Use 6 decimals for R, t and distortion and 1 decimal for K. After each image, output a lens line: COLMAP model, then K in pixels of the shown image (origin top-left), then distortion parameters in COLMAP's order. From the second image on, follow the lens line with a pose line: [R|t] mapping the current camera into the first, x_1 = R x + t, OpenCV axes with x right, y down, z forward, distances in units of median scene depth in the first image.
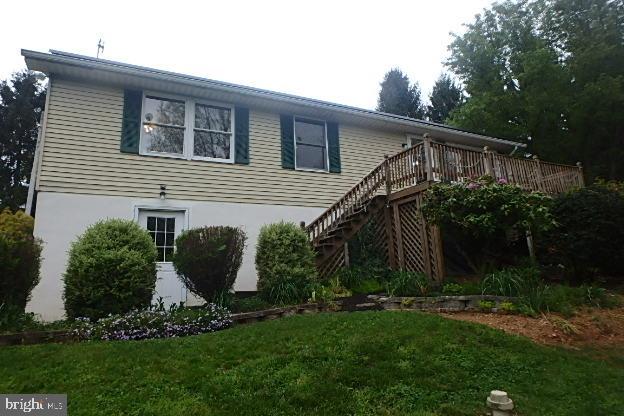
lens RADIAL K [[389.3, 0, 312.2], [0, 389.3, 210.1], [0, 0, 1]] dist [-0.035778, -0.001091]
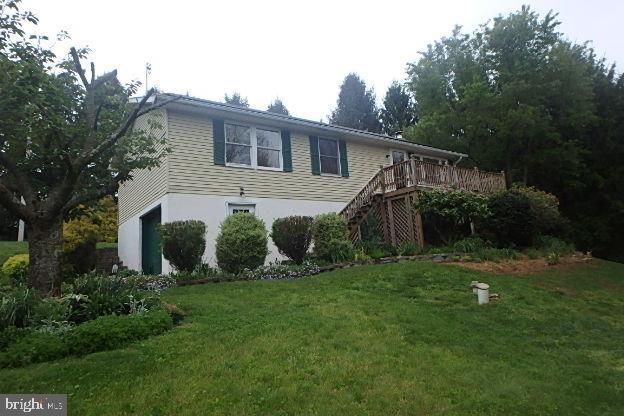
lens RADIAL K [[389.3, 0, 312.1], [0, 389.3, 206.2], [0, 0, 1]] dist [-0.035778, -0.001091]
pose [[0.988147, 0.000786, 0.153511, -0.311586], [-0.004711, 0.999671, 0.025210, -0.027632], [-0.153441, -0.025634, 0.987825, -0.435815]]
